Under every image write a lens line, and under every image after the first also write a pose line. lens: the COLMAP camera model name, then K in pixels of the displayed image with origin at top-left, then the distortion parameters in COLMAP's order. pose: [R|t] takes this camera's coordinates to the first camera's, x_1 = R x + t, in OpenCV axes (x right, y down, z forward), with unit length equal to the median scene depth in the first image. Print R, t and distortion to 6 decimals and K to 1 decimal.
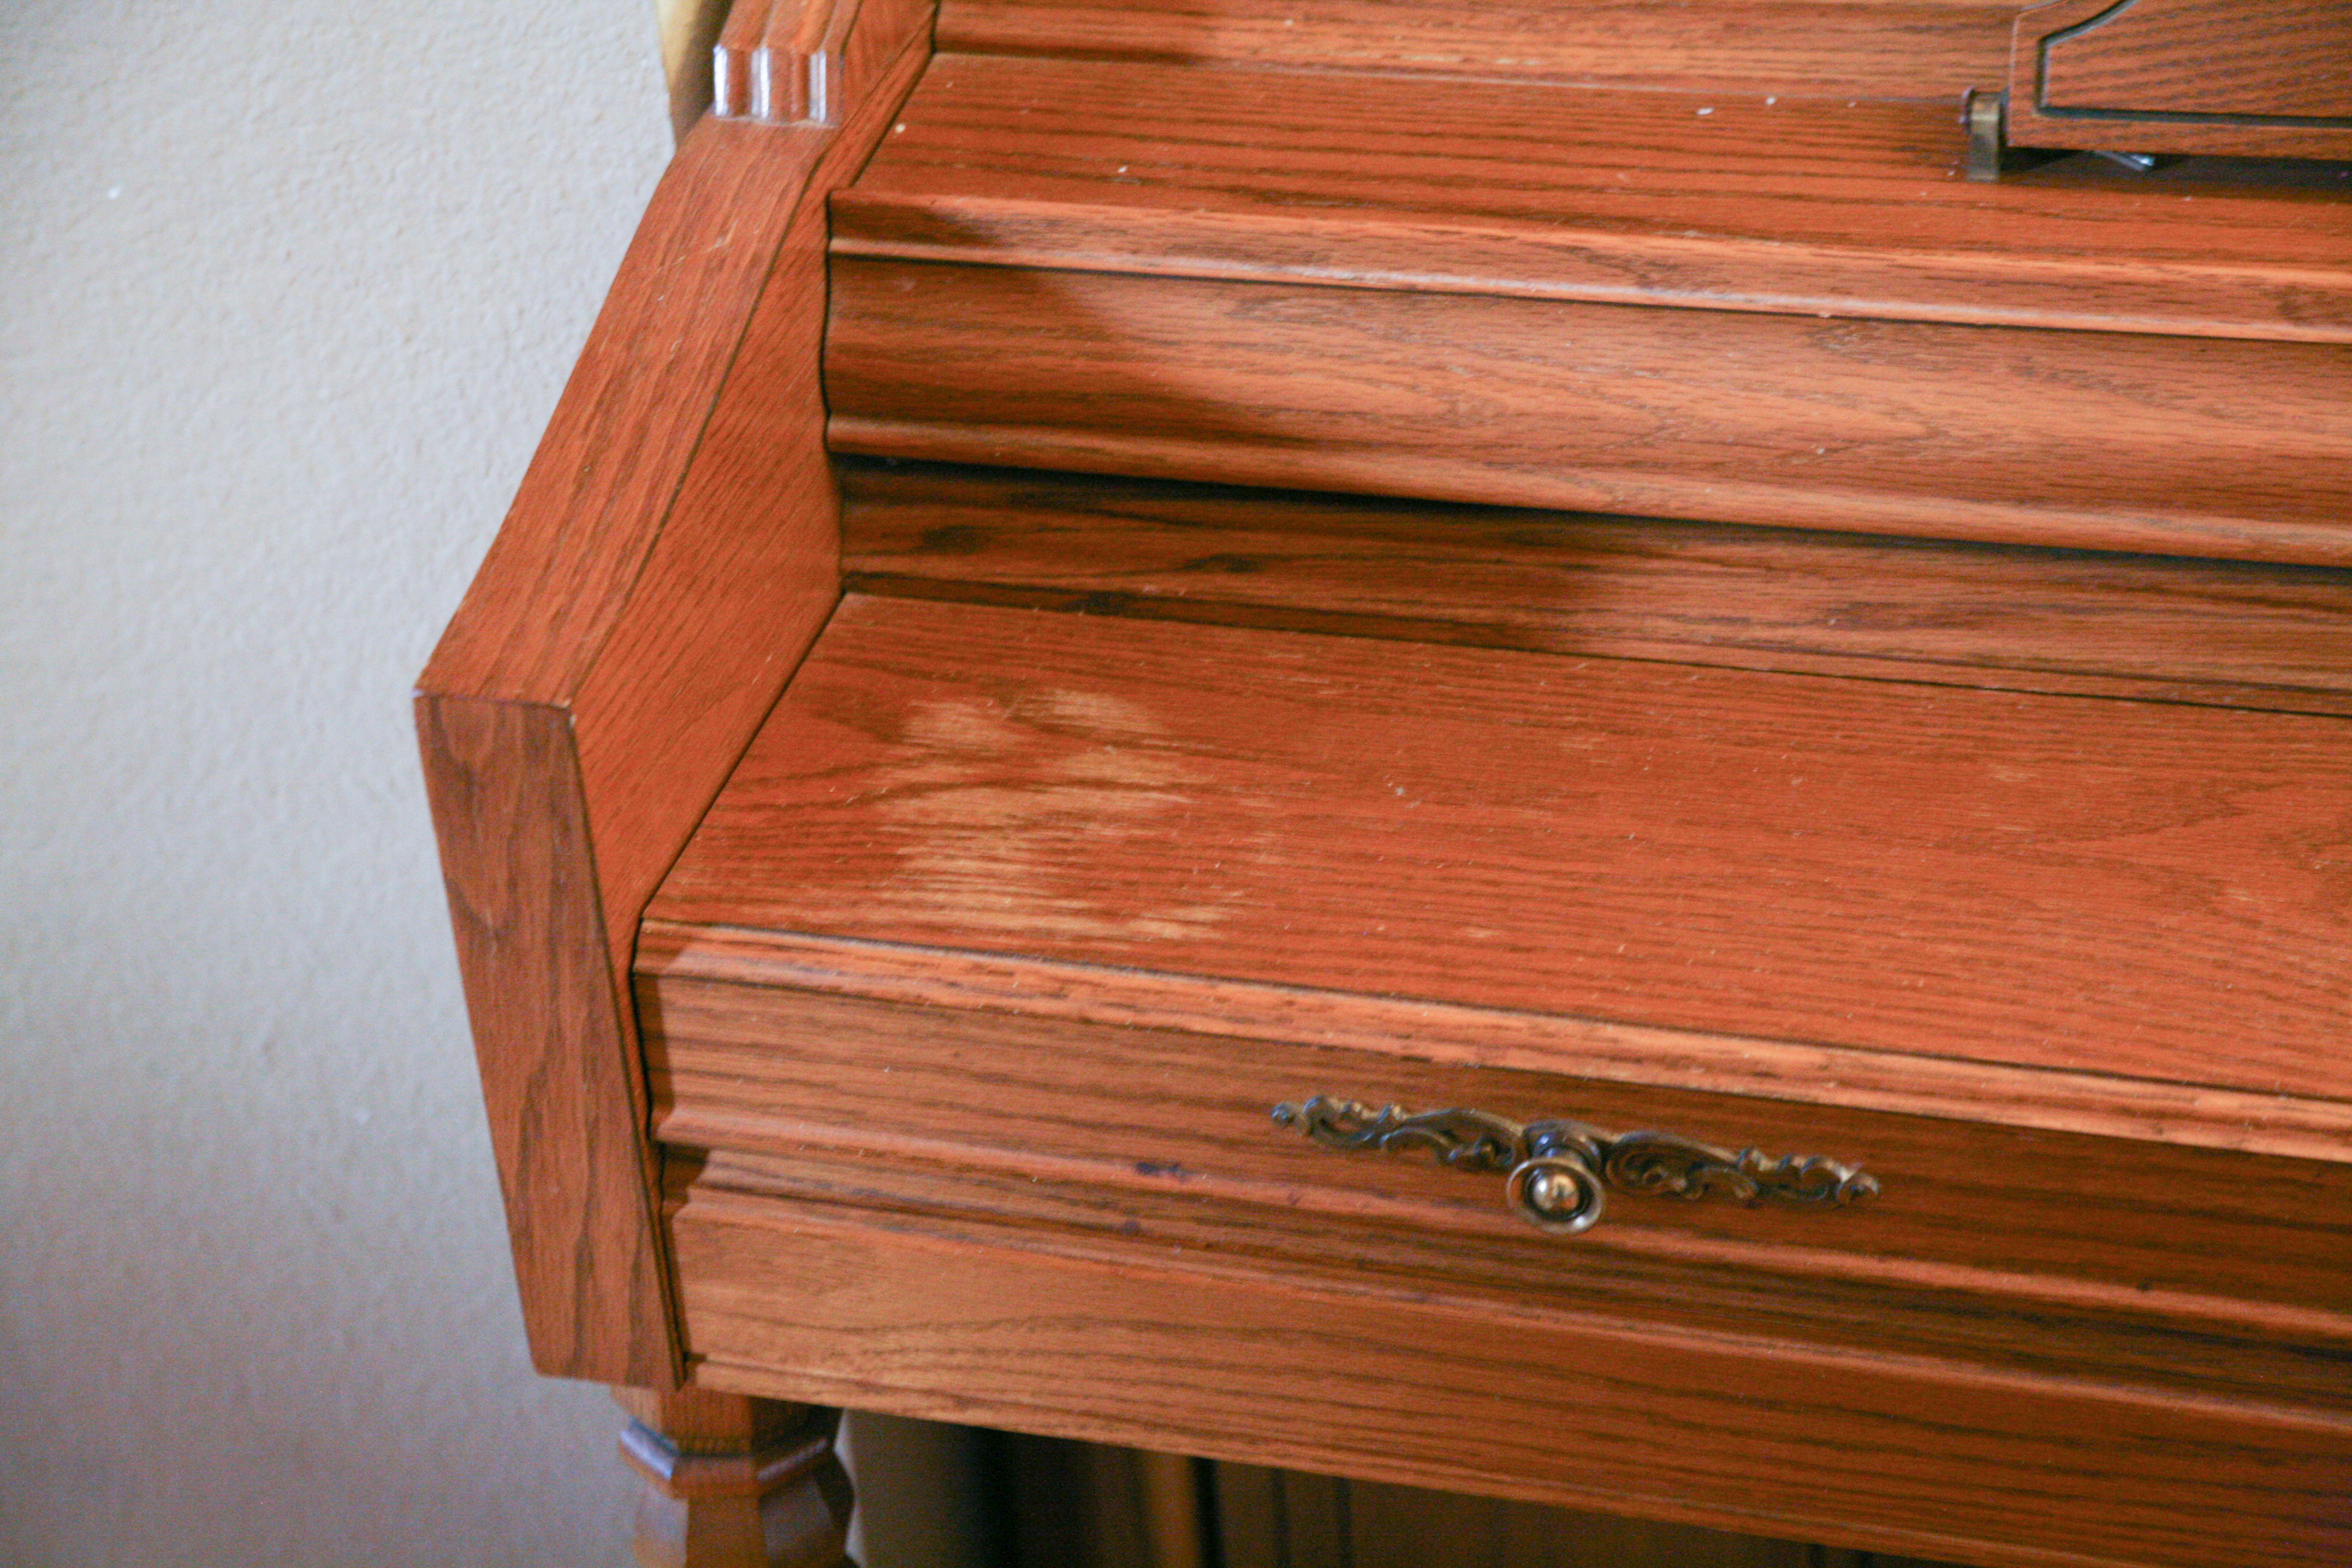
lens RADIAL K [[4551.5, 0, 1176.0], [0, 4551.5, 784.0], [0, 0, 1]] dist [0.129136, 0.174609]
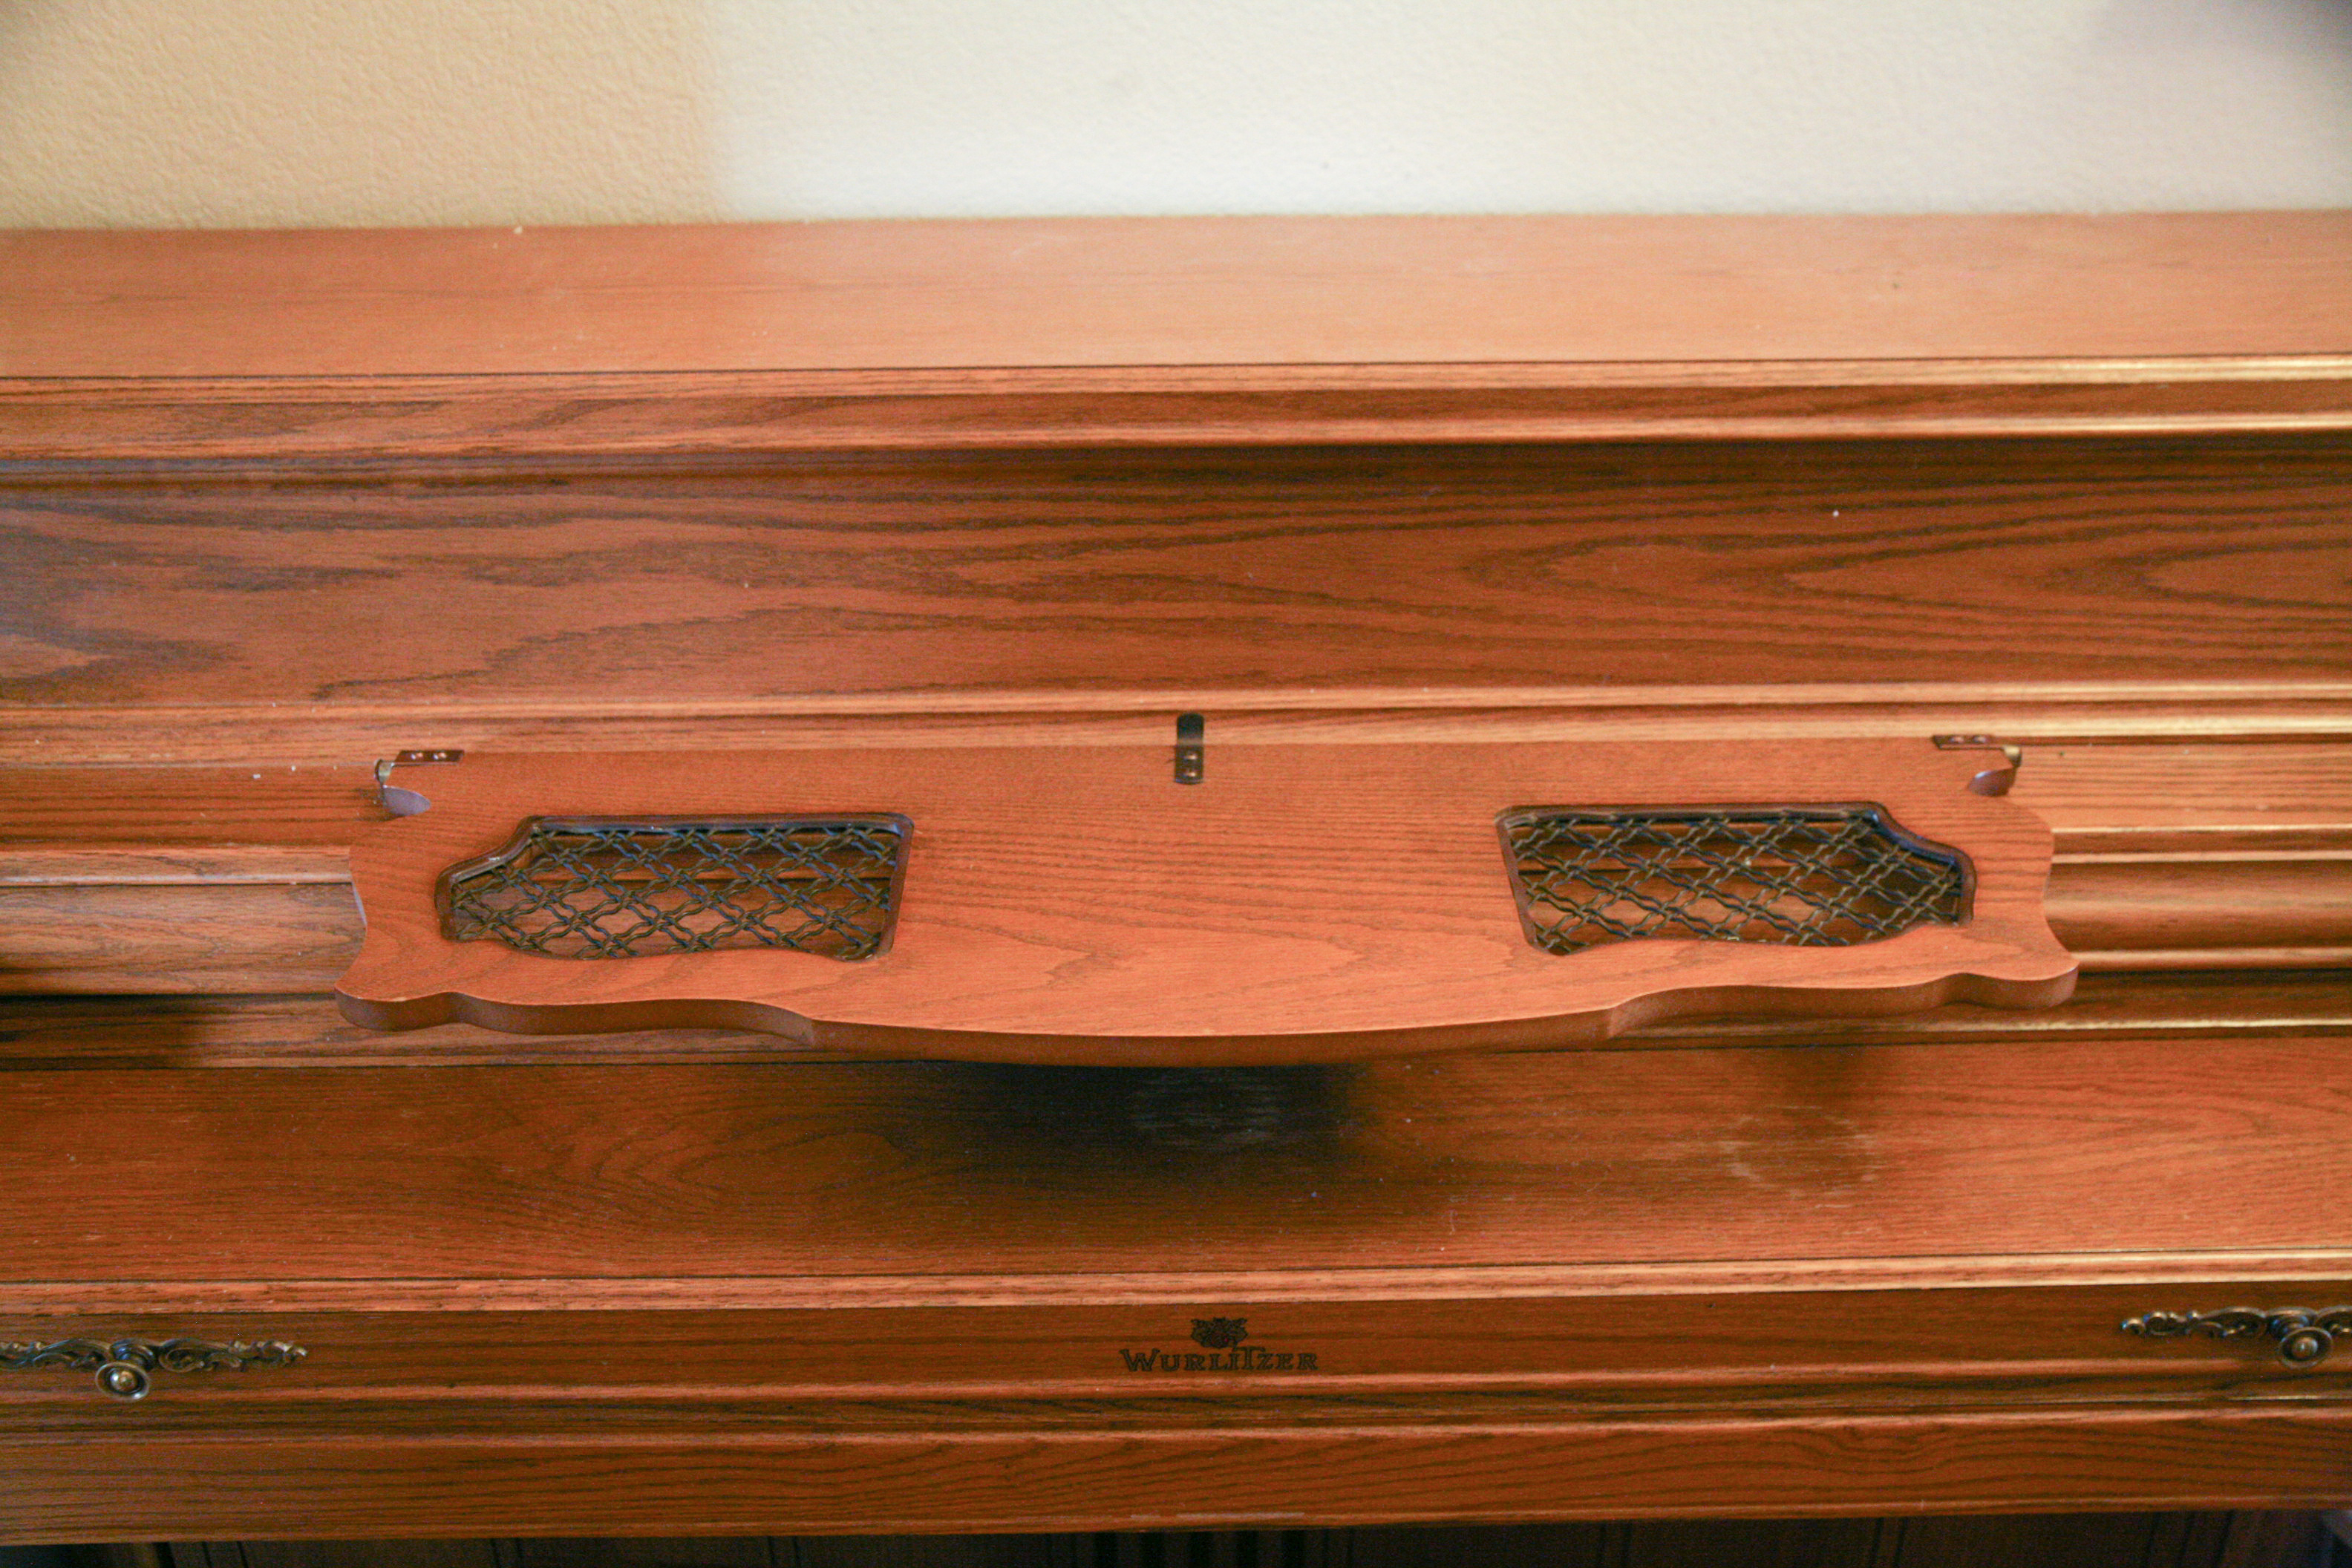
lens RADIAL K [[2222.0, 0, 1176.0], [0, 2222.0, 784.0], [0, 0, 1]] dist [-0.098855, 0.176827]
pose [[0.957146, -0.075174, 0.279679, 0.239369], [0.102554, 0.991126, -0.084571, -0.027721], [-0.270839, 0.109629, 0.956362, 0.014766]]
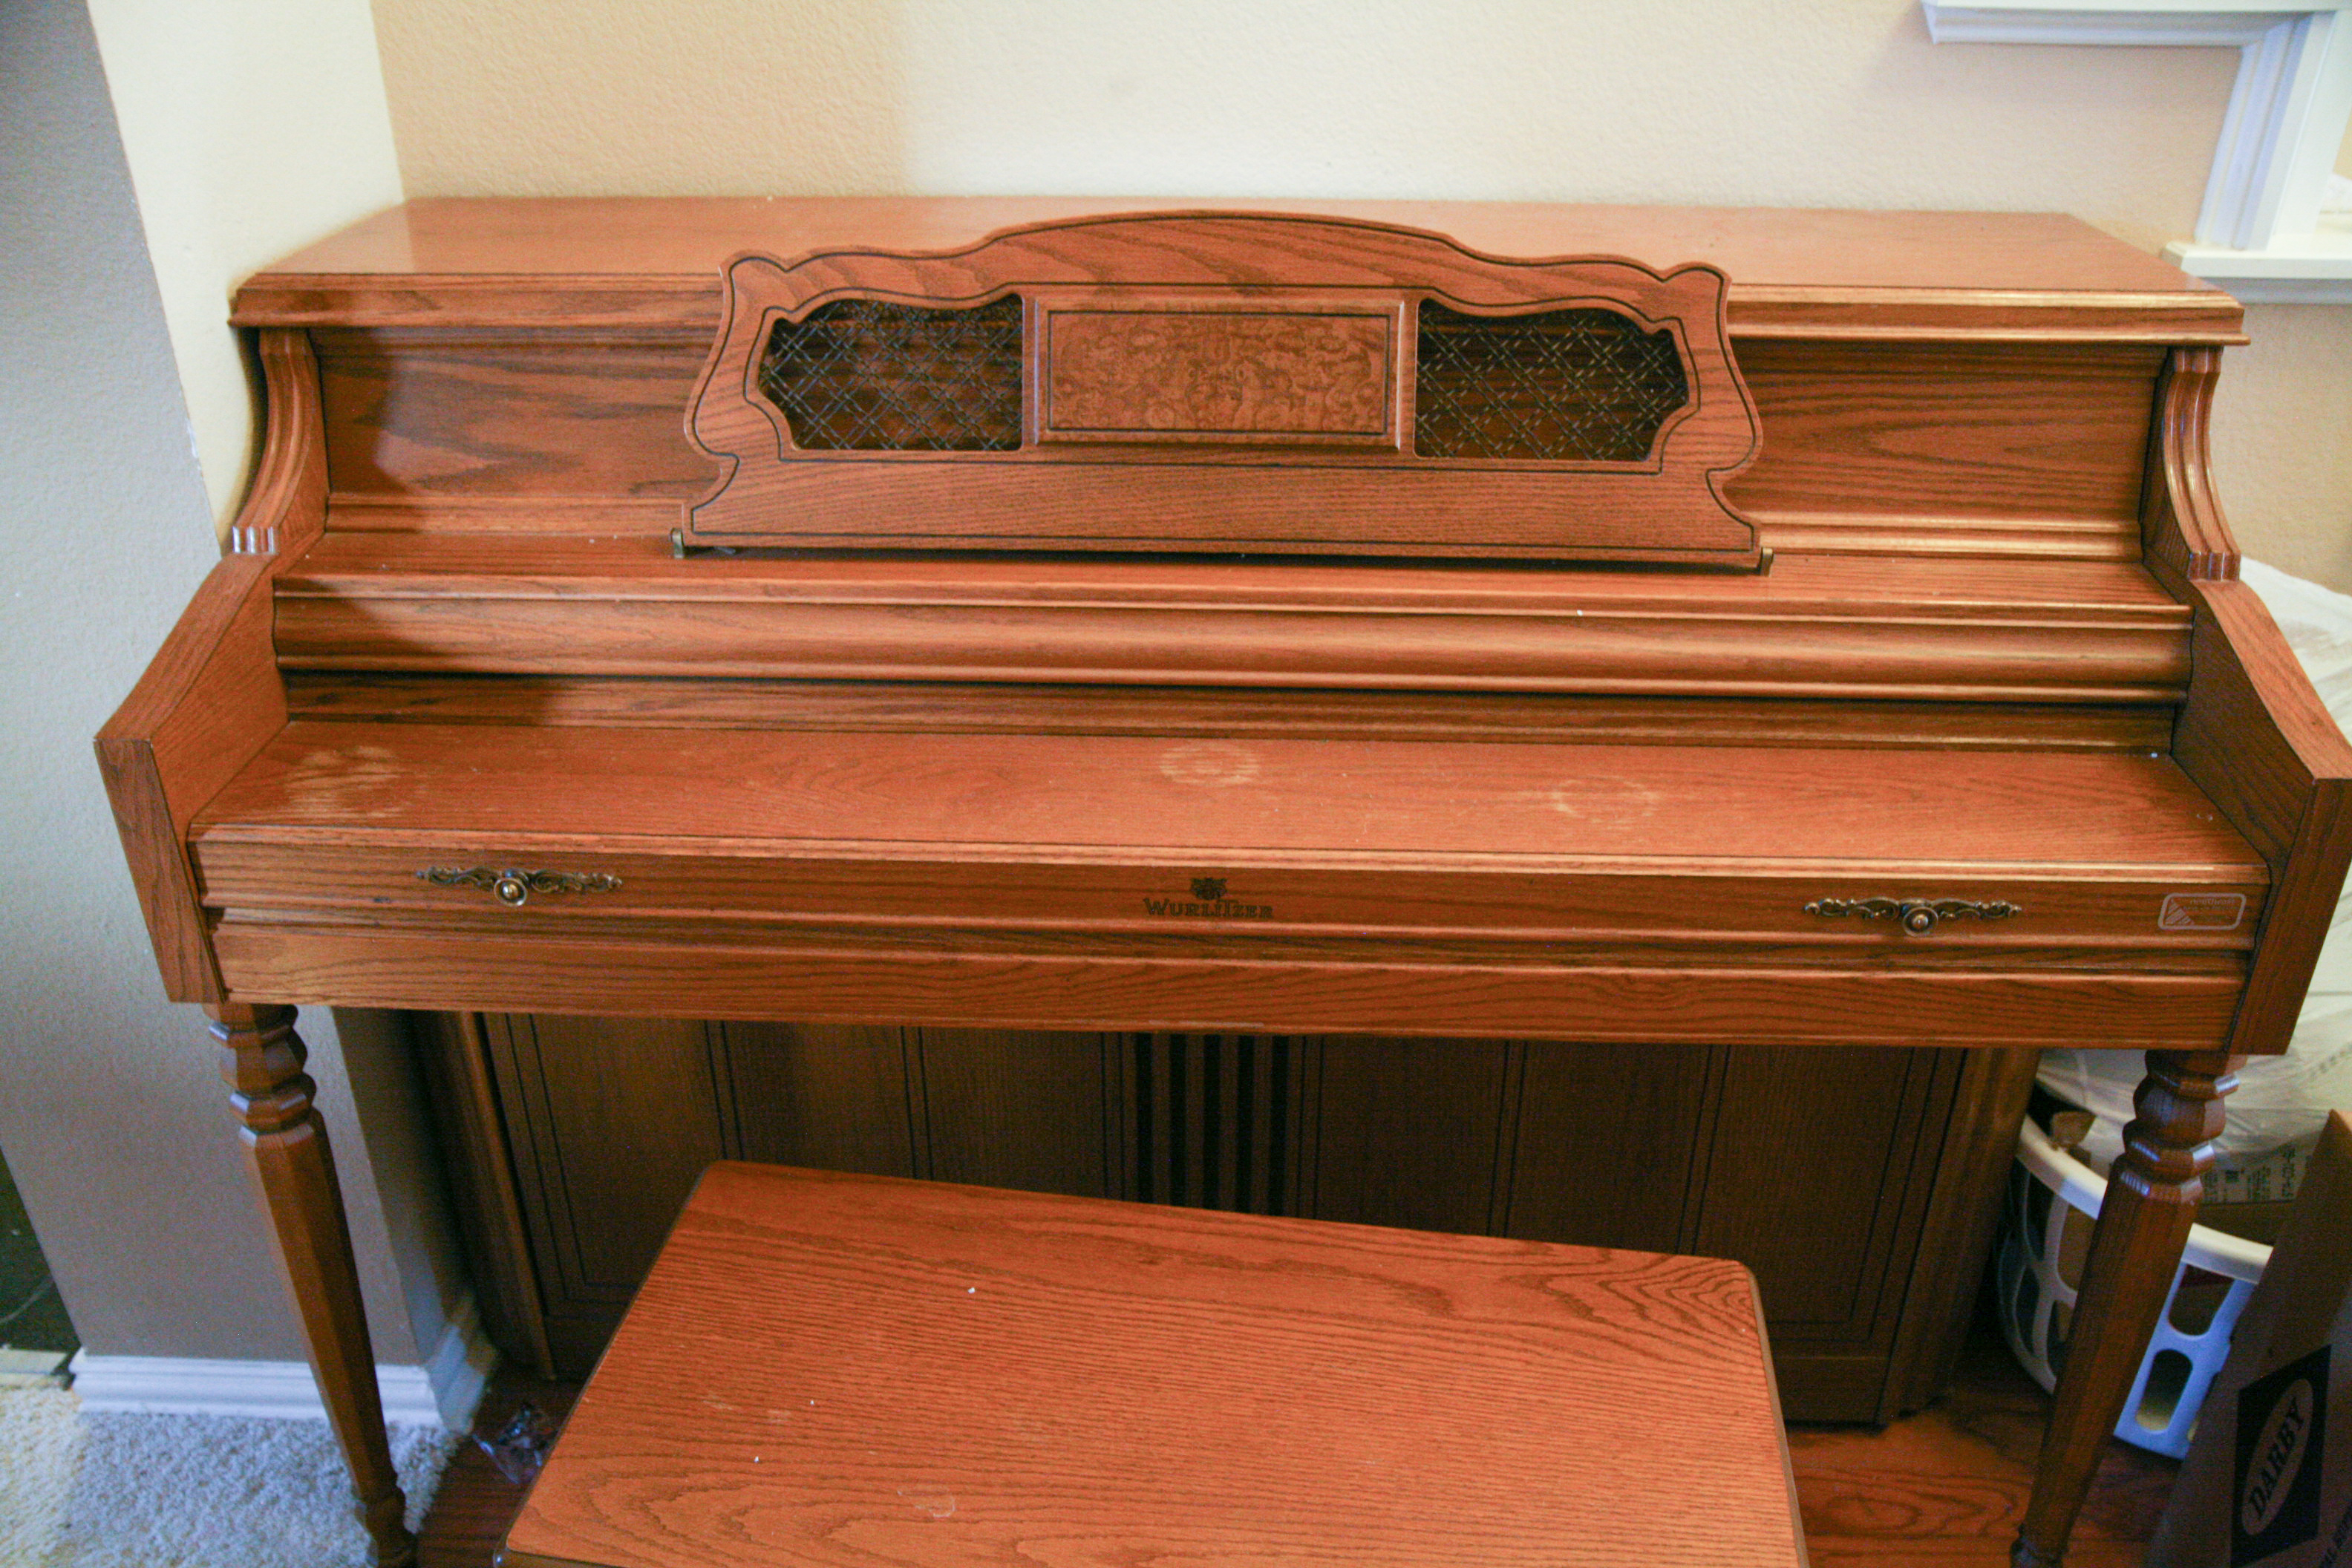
lens RADIAL K [[1907.5, 0, 1176.0], [0, 1907.5, 784.0], [0, 0, 1]] dist [-0.126272, 0.117918]
pose [[0.971646, -0.044956, 0.232128, 0.201810], [0.066663, 0.994016, -0.086531, 0.141127], [-0.226849, 0.099552, 0.968829, -0.236285]]
